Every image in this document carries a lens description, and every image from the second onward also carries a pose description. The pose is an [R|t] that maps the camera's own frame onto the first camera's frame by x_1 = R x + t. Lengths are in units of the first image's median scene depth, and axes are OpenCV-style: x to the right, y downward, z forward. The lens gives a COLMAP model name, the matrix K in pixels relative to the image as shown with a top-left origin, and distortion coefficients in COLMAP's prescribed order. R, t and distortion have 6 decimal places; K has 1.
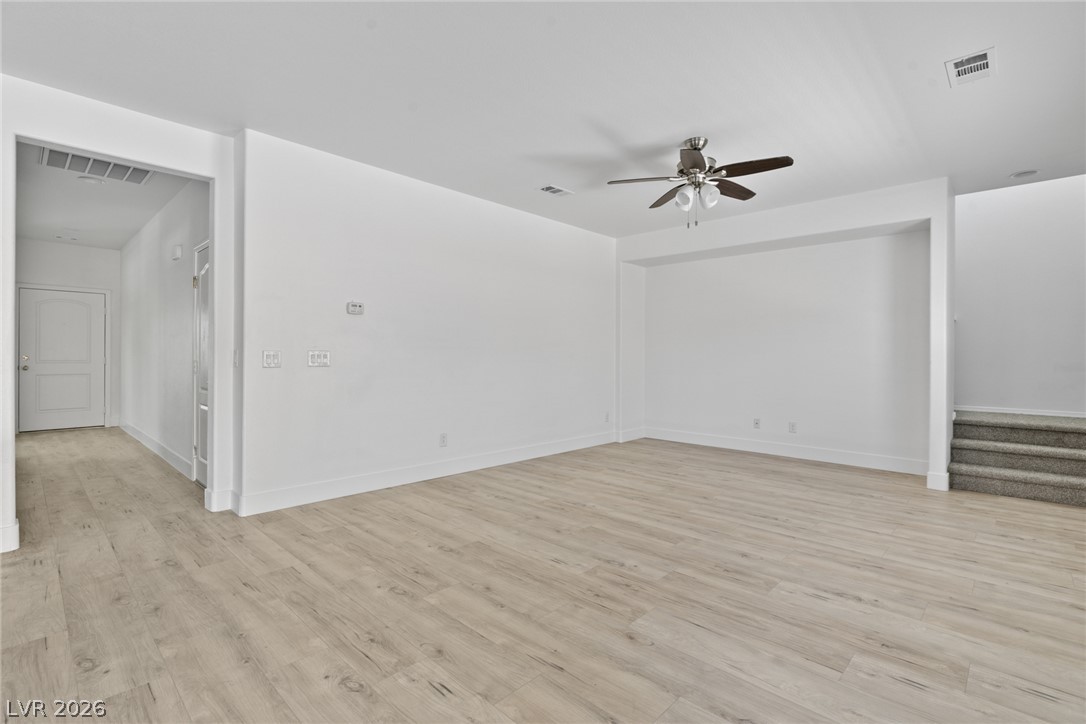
lens RADIAL K [[516.9, 0, 542.9], [0, 516.9, 364.0], [0, 0, 1]] dist [-0.004556, 0.000598]
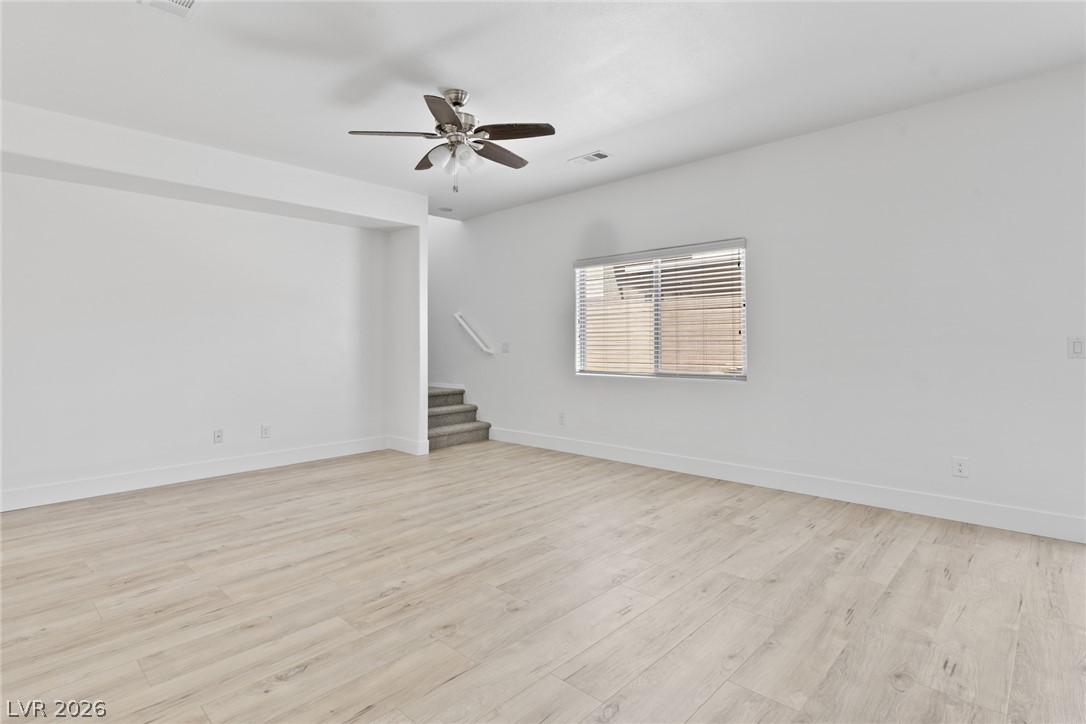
lens RADIAL K [[550.0, 0, 555.9], [0, 550.0, 323.8], [0, 0, 1]] dist [0.002944, -0.001717]
pose [[-0.031086, 0.027467, 0.999139, -0.638364], [0.023908, 0.999357, -0.026730, -0.020305], [-0.999231, 0.023057, -0.031723, 0.895148]]
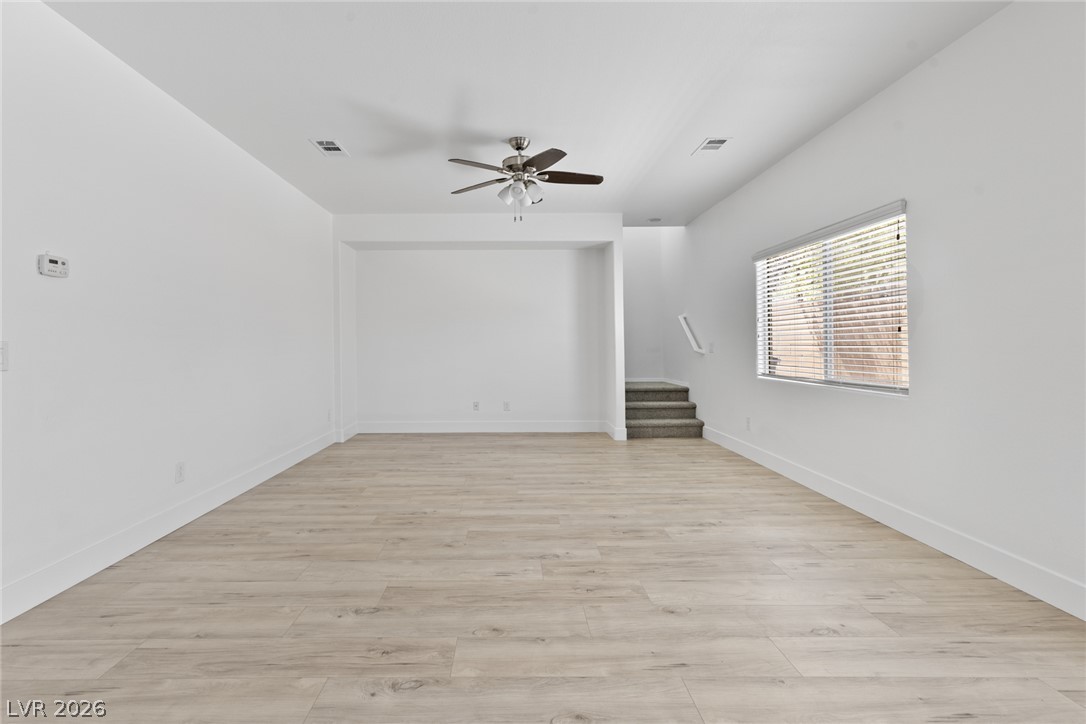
lens RADIAL K [[508.1, 0, 520.3], [0, 508.1, 346.3], [0, 0, 1]] dist [0.006003, 0.000969]
pose [[0.710874, -0.012442, 0.703209, -0.452155], [0.022191, 0.999742, -0.004745, -0.006584], [-0.702969, 0.018978, 0.710967, 0.276744]]
